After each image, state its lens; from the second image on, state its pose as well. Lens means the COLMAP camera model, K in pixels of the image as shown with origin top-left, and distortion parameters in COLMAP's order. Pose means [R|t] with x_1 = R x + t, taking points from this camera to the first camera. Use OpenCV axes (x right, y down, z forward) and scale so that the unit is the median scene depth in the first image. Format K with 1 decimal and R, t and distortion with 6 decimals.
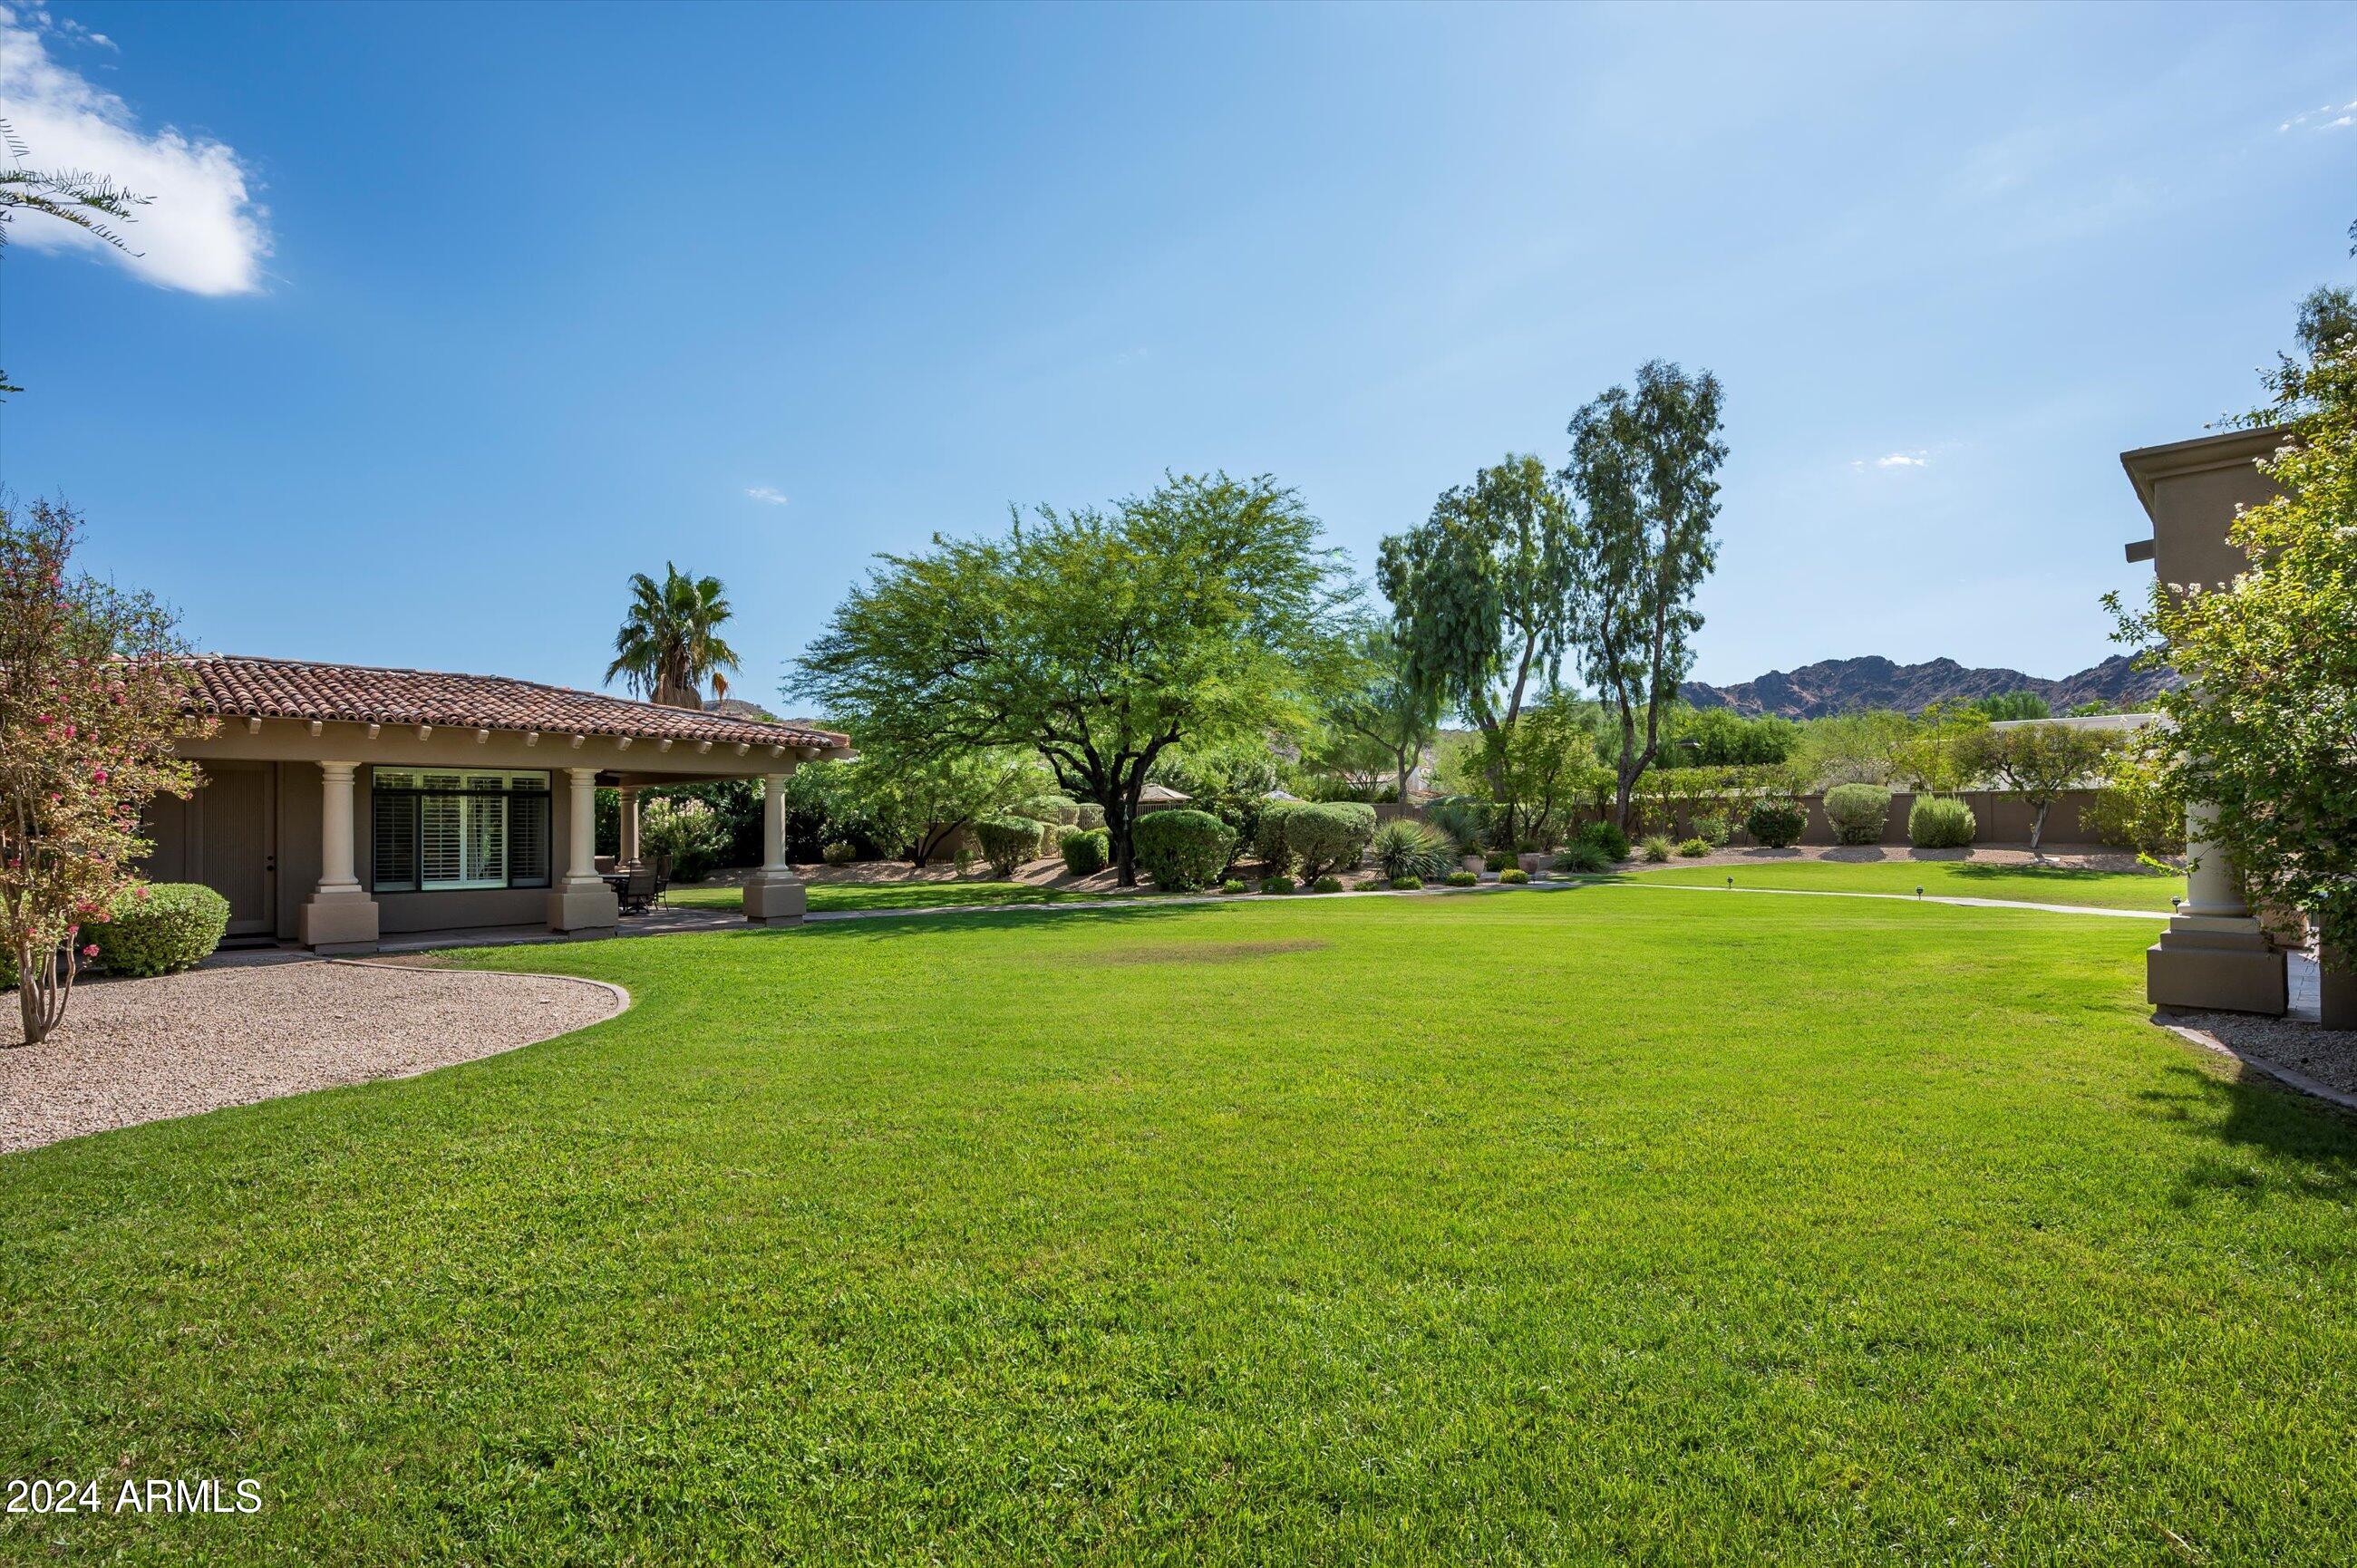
lens RADIAL K [[1143.2, 0, 1193.1], [0, 1143.2, 811.2], [0, 0, 1]] dist [-0.000097, -0.000422]
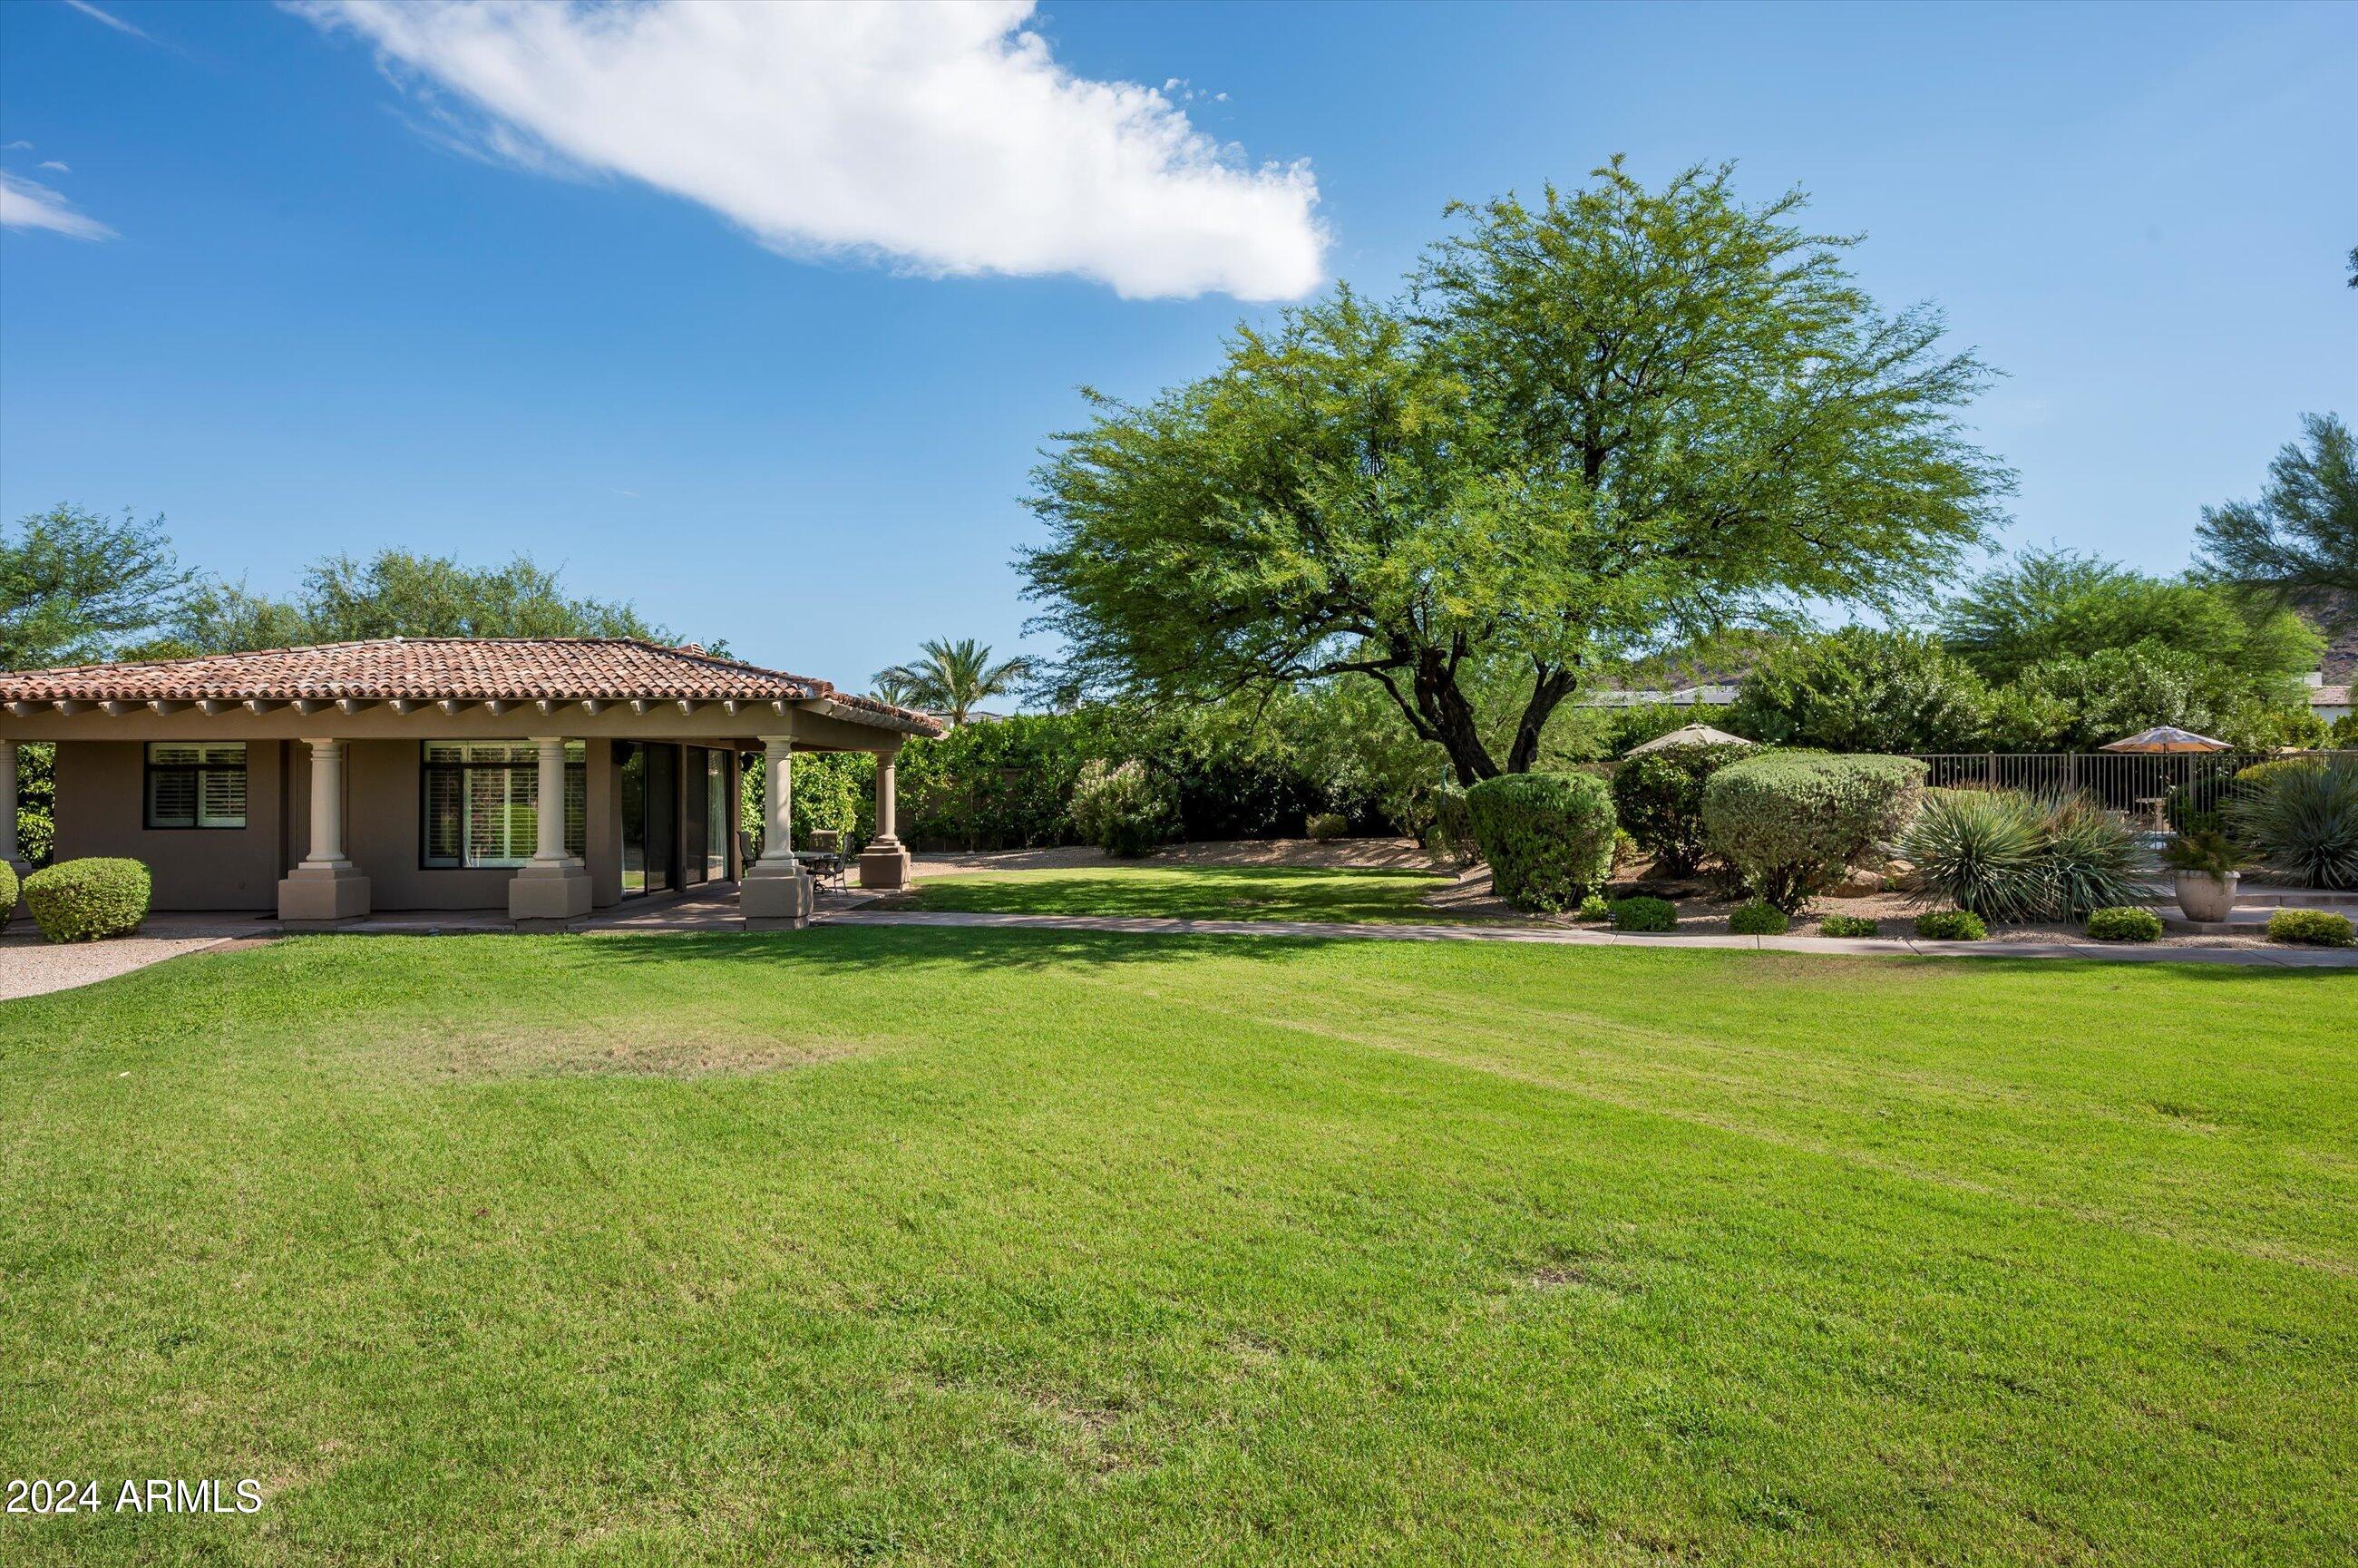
lens RADIAL K [[1370.5, 0, 1177.1], [0, 1370.5, 783.5], [0, 0, 1]] dist [0.001230, -0.001313]
pose [[0.713354, 0.000635, -0.700804, 0.245315], [0.010240, 0.999883, 0.011330, -0.003590], [0.700729, -0.015258, 0.713264, 0.261890]]
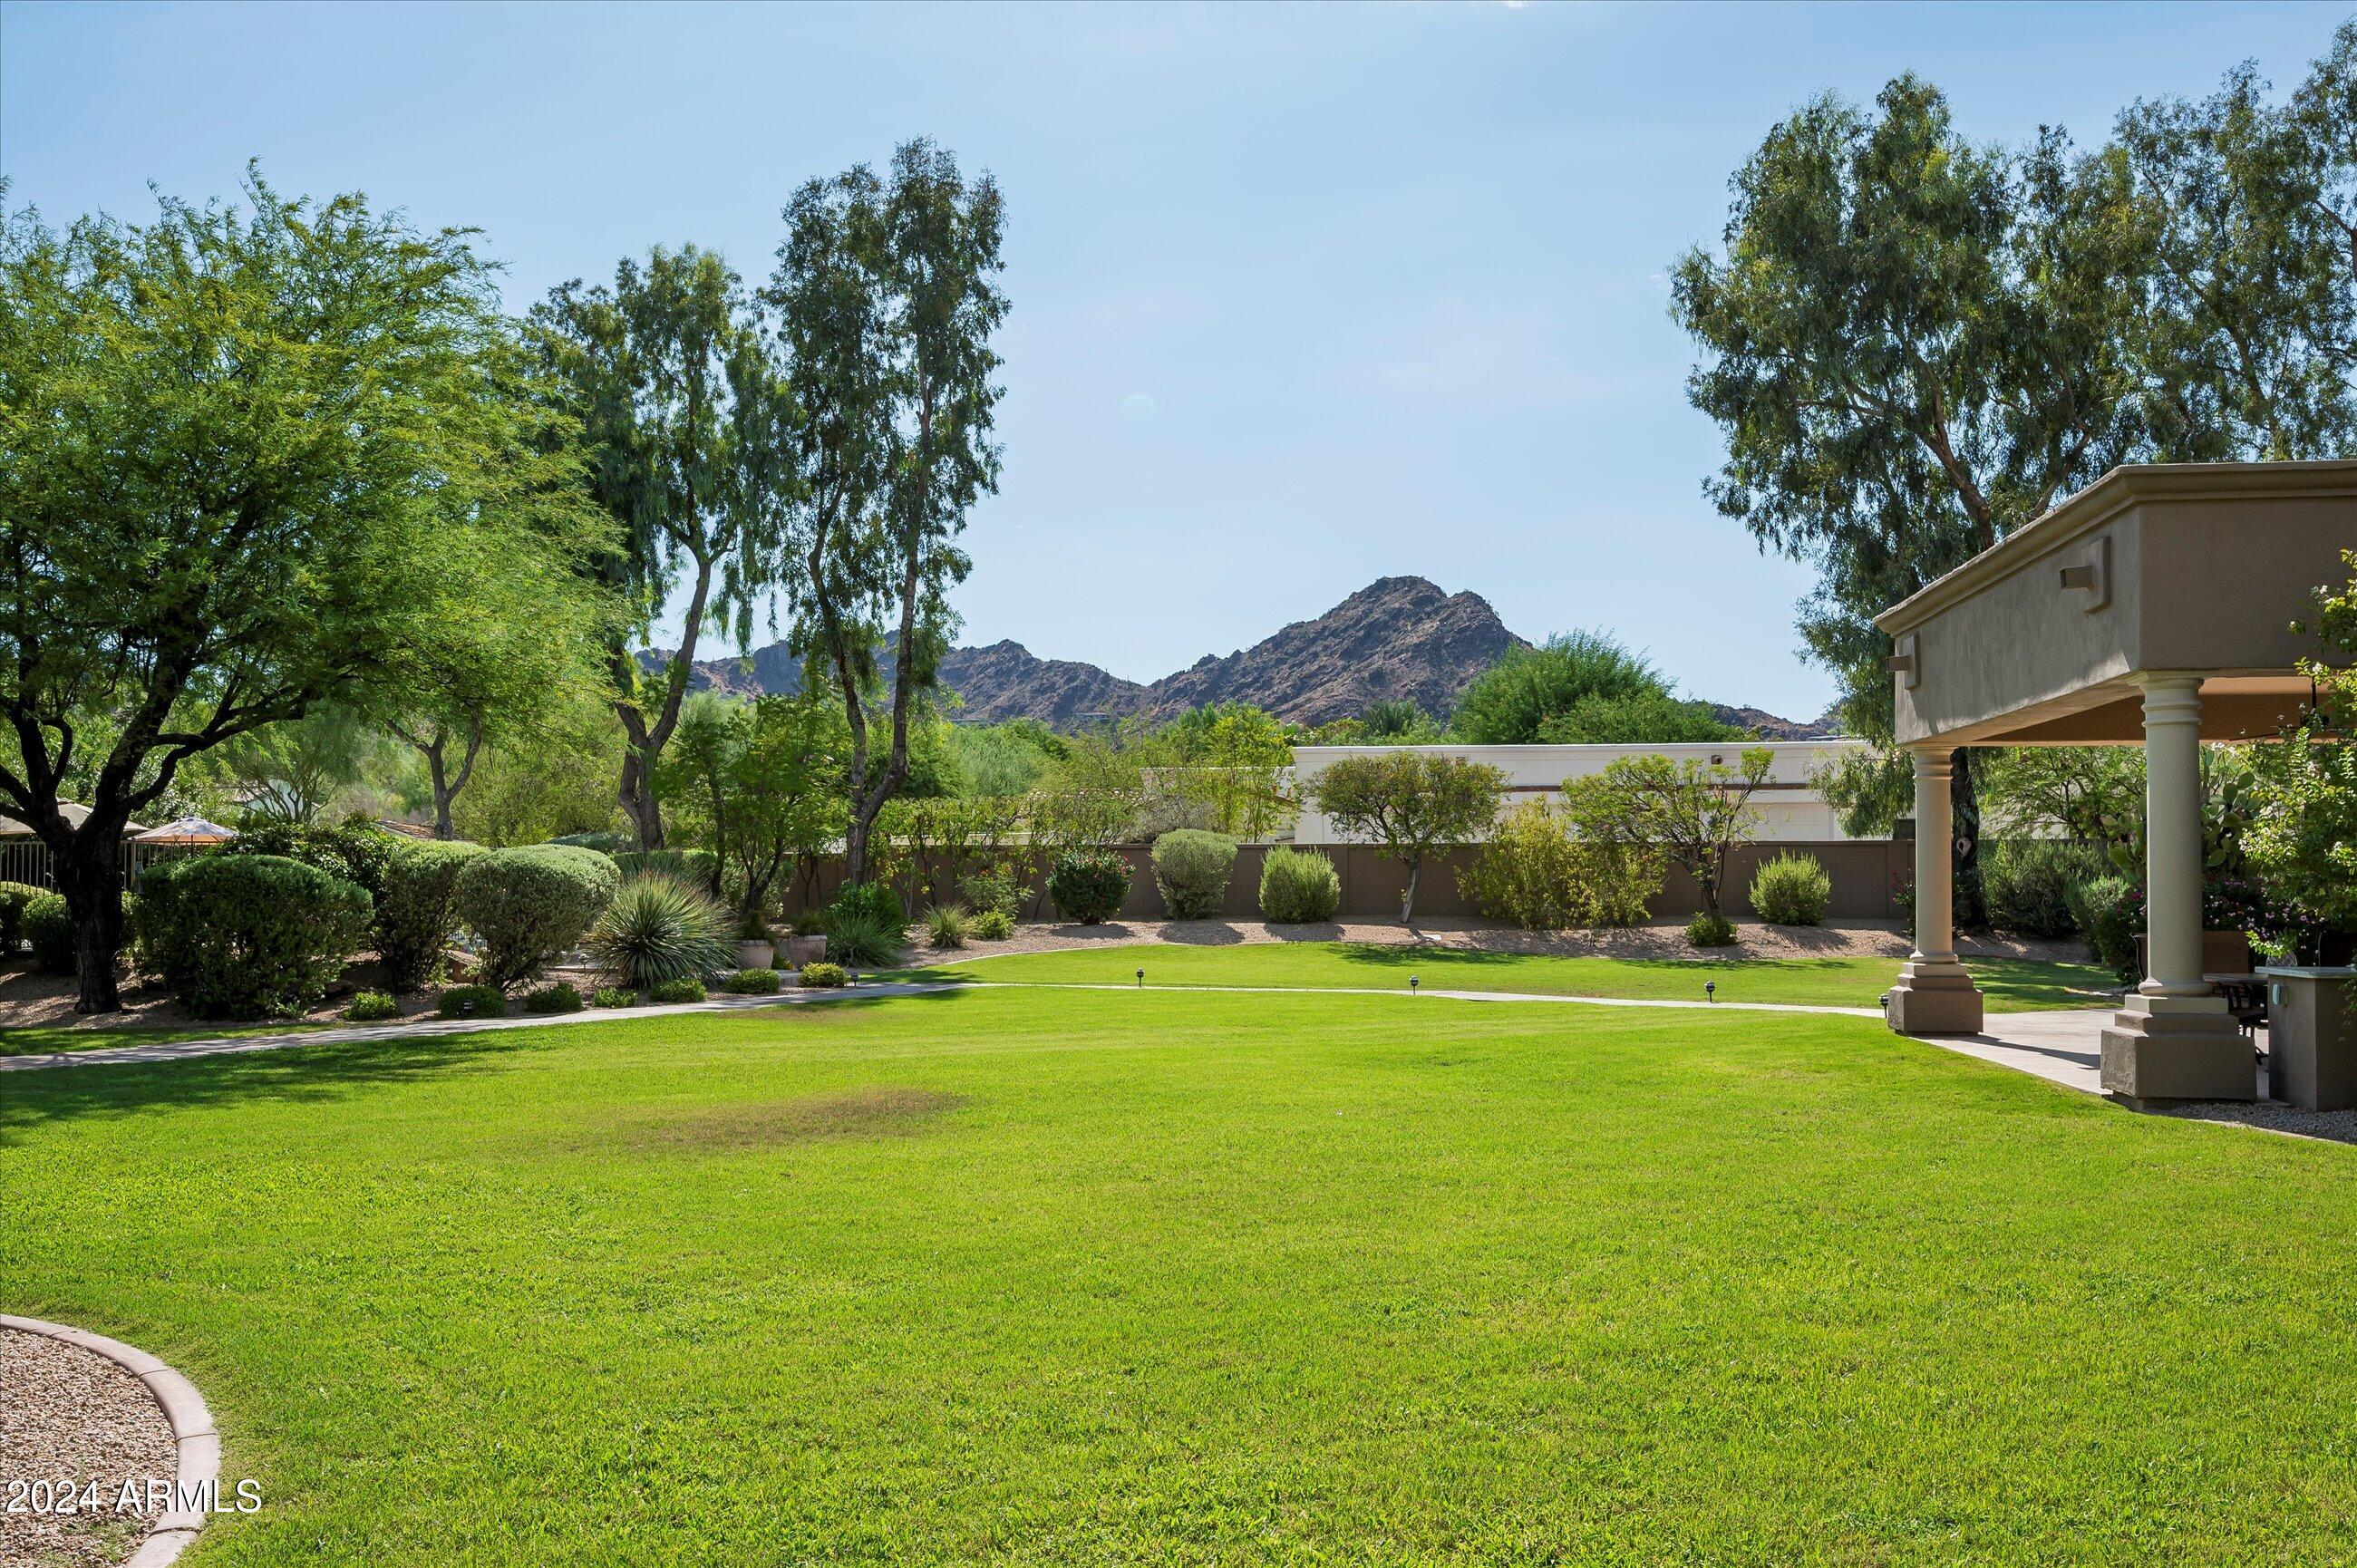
lens RADIAL K [[2032.8, 0, 1118.8], [0, 2032.8, 876.1], [0, 0, 1]] dist [0.004811, 0.003697]
pose [[0.804428, 0.008048, 0.593996, -0.162414], [-0.012124, 0.999922, 0.002871, 0.000727], [-0.593927, -0.009511, 0.804463, 0.044901]]
